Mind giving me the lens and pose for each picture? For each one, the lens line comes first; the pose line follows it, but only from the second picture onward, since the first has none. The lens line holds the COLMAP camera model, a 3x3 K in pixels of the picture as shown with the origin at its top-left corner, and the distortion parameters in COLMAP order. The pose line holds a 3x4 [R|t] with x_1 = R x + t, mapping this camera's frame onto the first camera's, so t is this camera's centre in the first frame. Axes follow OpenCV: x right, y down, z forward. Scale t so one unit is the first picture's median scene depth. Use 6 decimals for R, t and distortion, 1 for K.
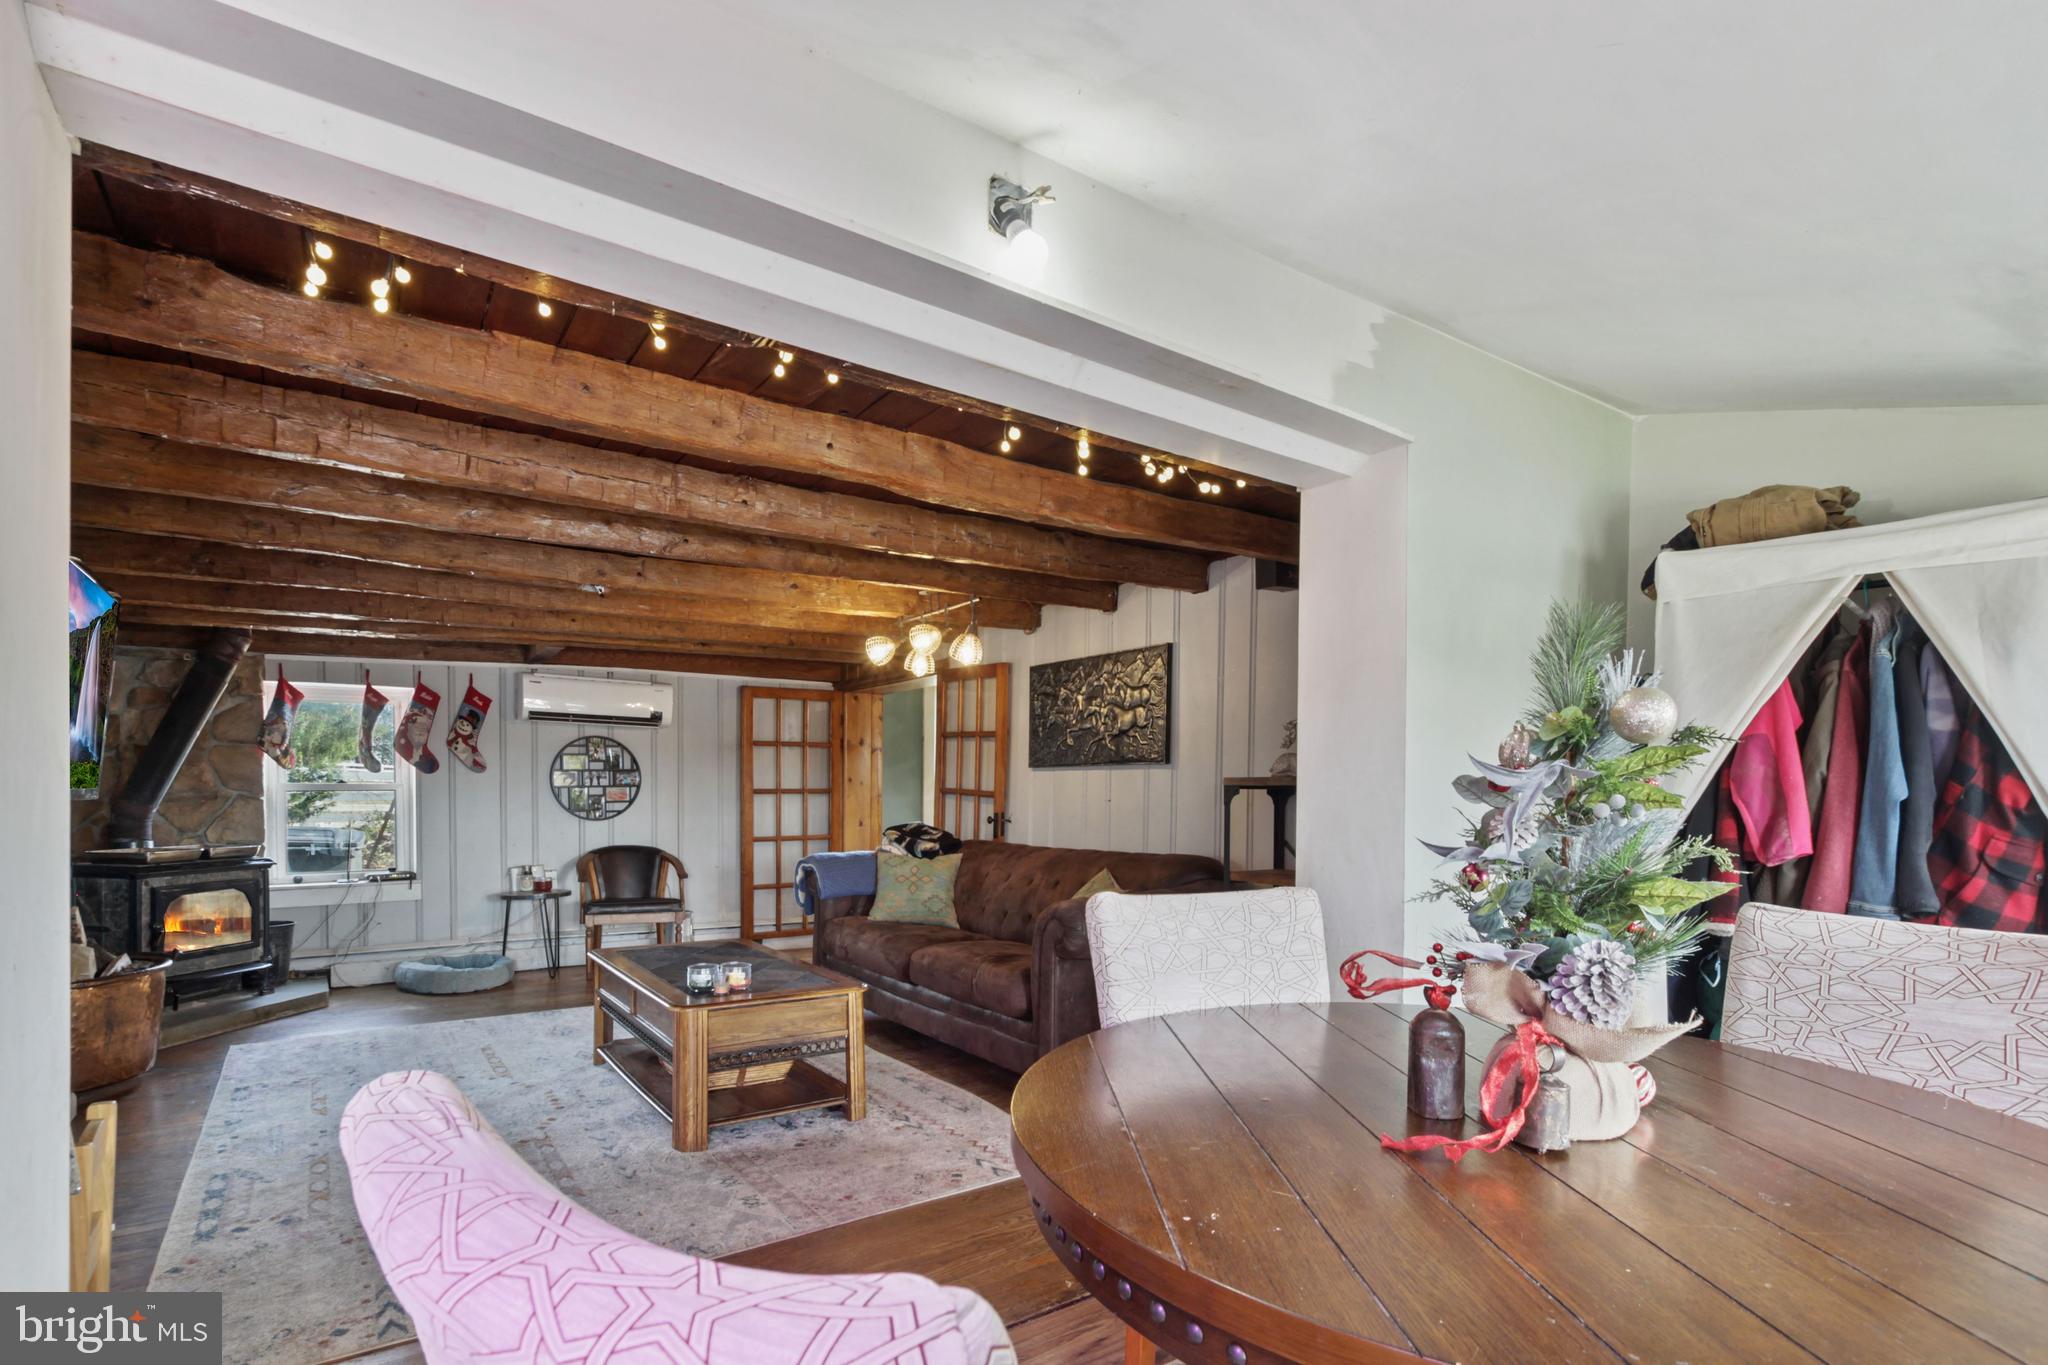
lens RADIAL K [[998.9, 0, 1016.5], [0, 998.9, 779.8], [0, 0, 1]] dist [-0.015349, 0.000937]
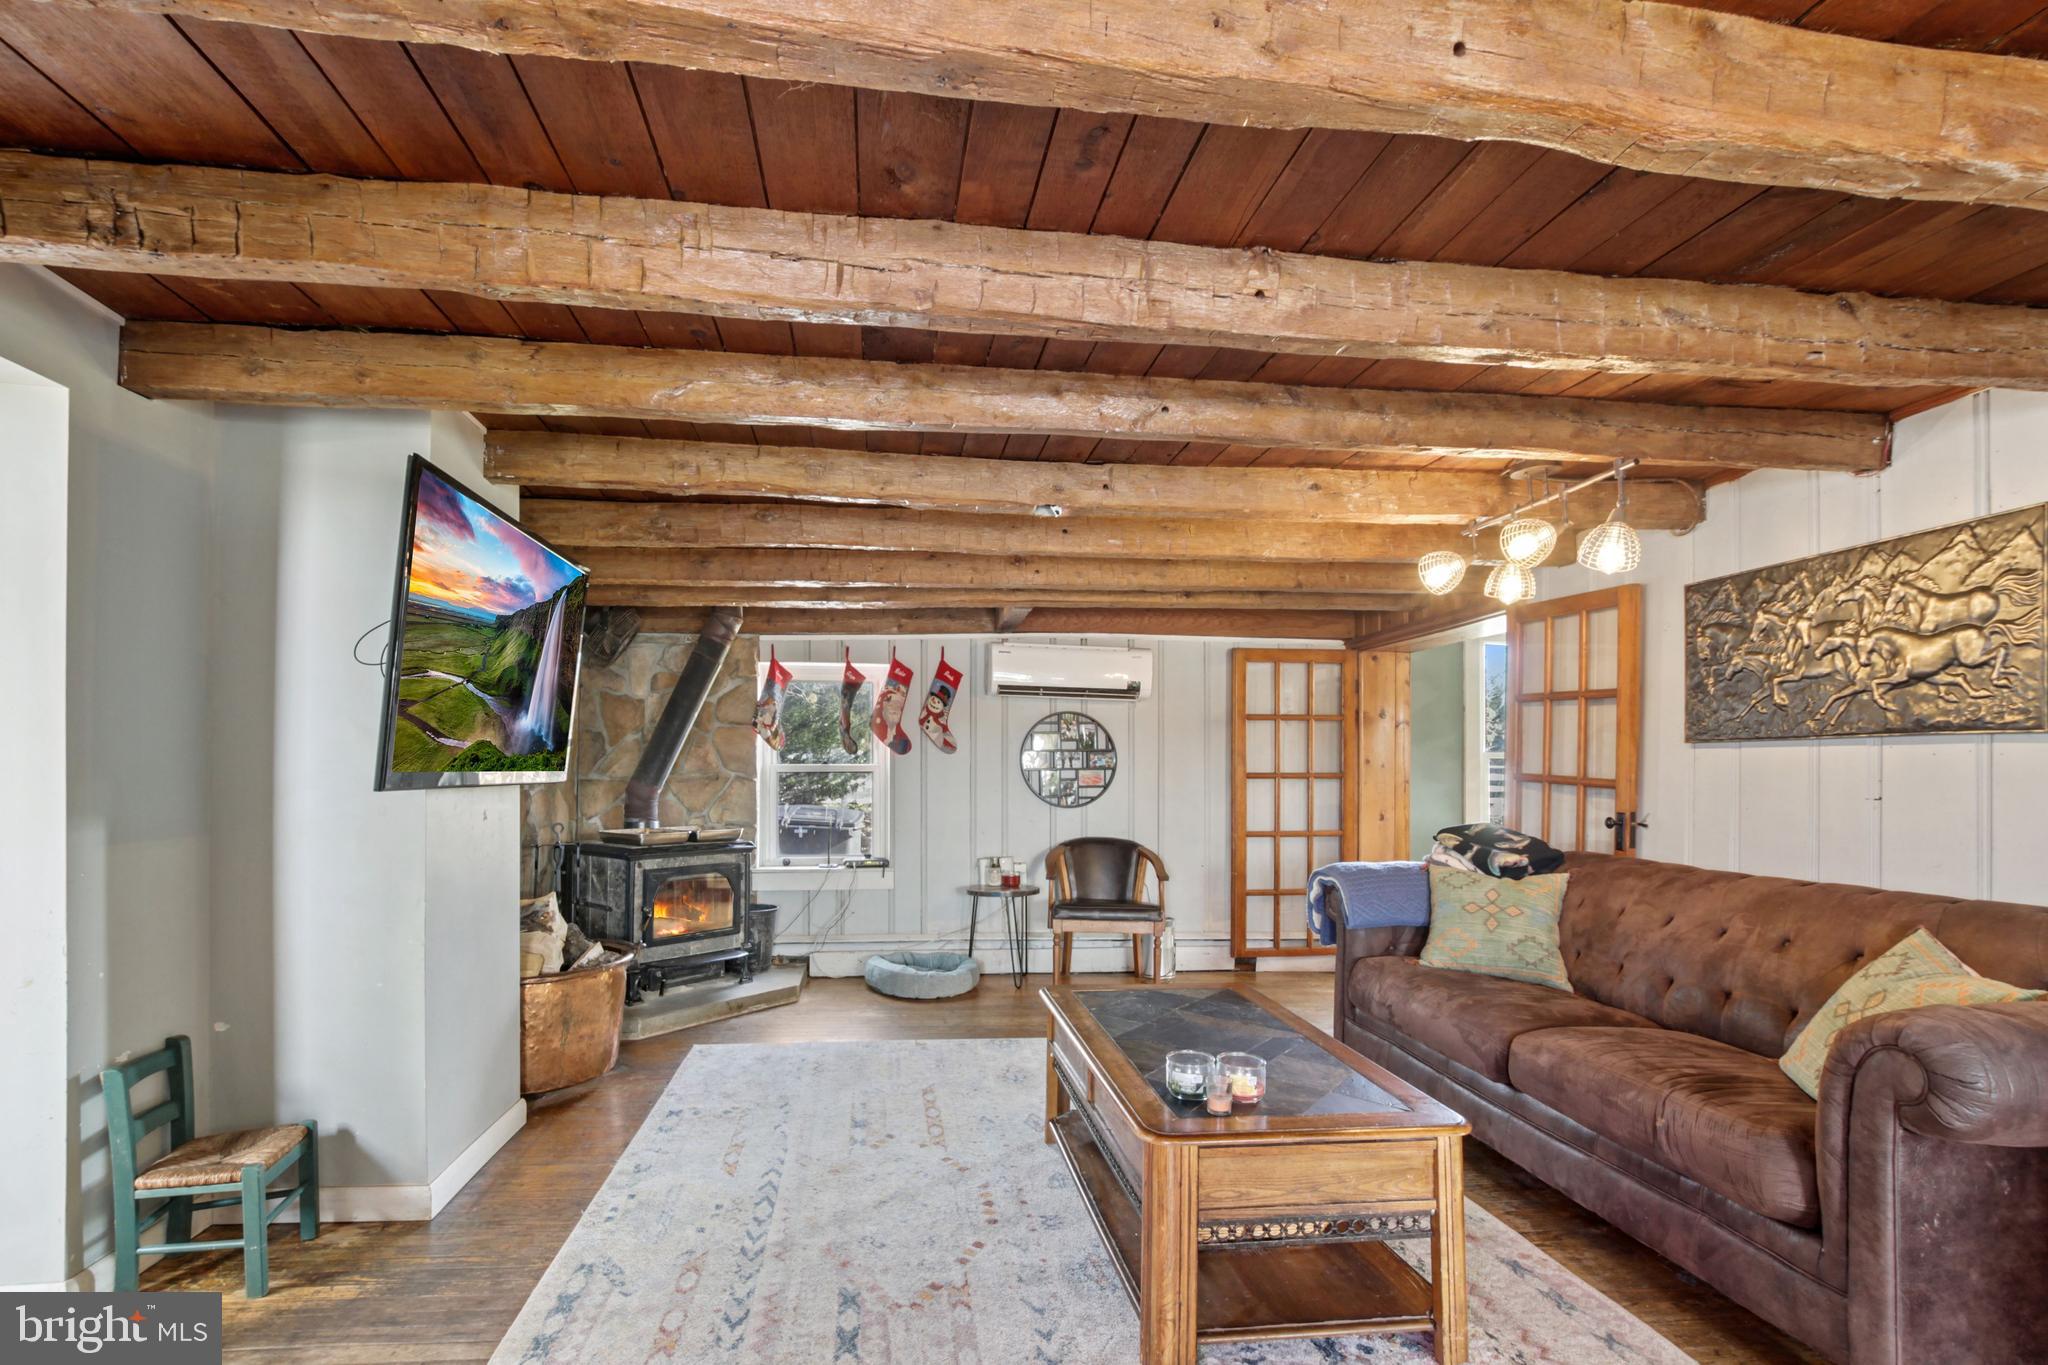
lens RADIAL K [[998.9, 0, 992.1], [0, 998.9, 768.8], [0, 0, 1]] dist [-0.015349, 0.000937]
pose [[0.880050, 0.004535, -0.474860, -0.089340], [-0.000845, 0.999968, 0.007983, -0.000618], [0.474881, -0.006624, 0.880025, 0.274412]]
